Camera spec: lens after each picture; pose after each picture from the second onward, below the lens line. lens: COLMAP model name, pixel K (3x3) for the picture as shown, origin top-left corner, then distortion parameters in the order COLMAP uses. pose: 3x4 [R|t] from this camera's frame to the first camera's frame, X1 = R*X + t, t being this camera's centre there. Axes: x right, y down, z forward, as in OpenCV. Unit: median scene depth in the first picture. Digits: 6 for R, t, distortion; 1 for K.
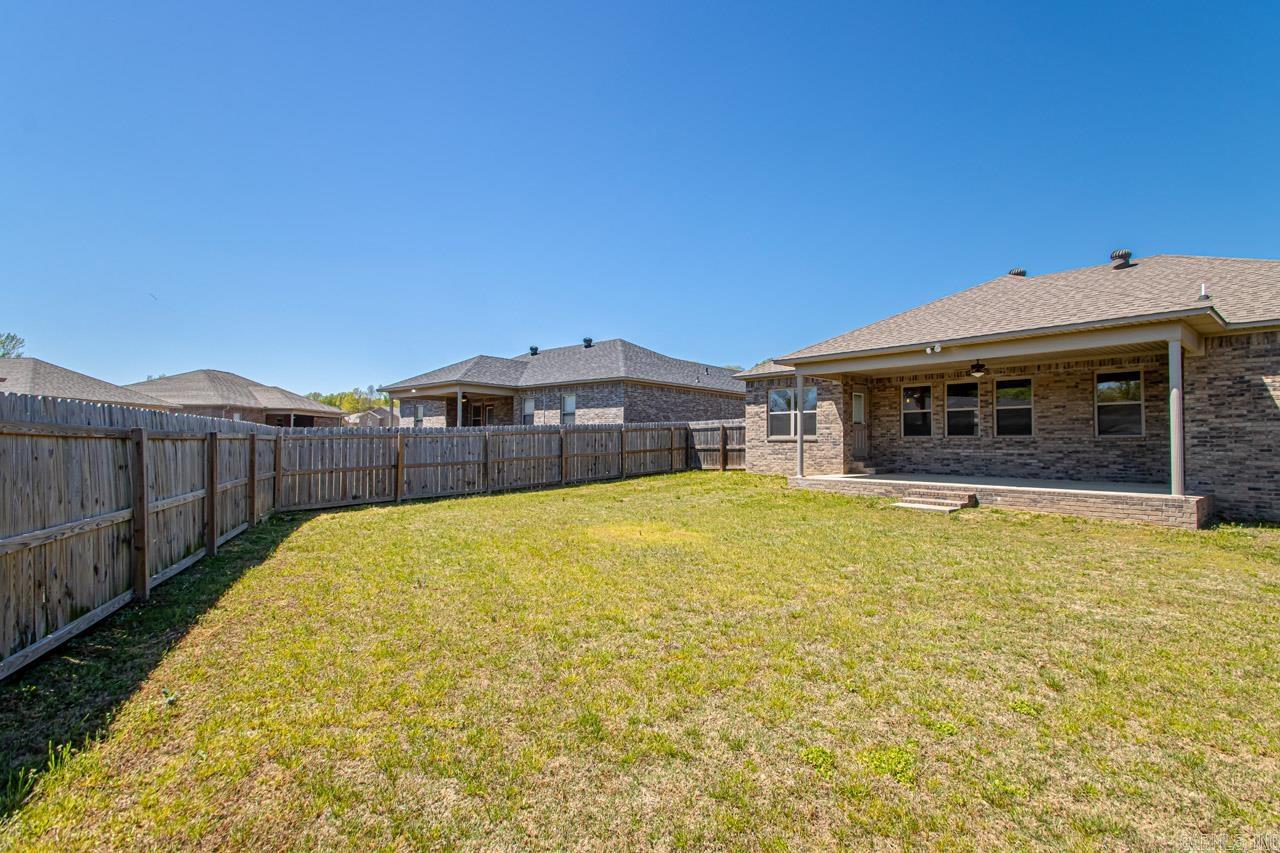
lens RADIAL K [[592.6, 0, 651.0], [0, 592.6, 426.2], [0, 0, 1]] dist [0.015133, -0.017789]
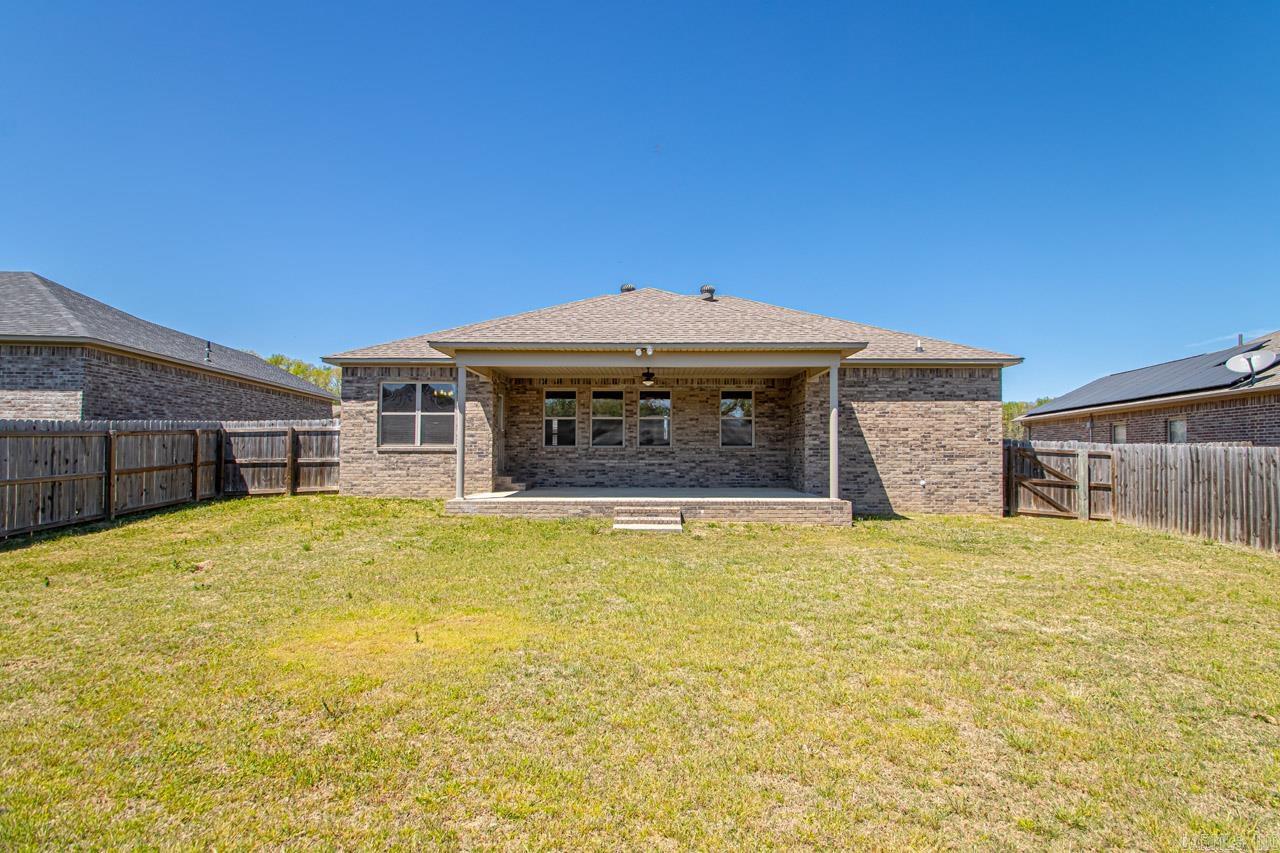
lens RADIAL K [[609.0, 0, 654.5], [0, 609.0, 434.8], [0, 0, 1]] dist [0.016303, -0.020256]
pose [[0.660899, 0.015963, 0.750305, -0.171233], [-0.019856, 0.999796, -0.003781, 0.000701], [-0.750212, -0.012399, 0.661081, 0.301292]]
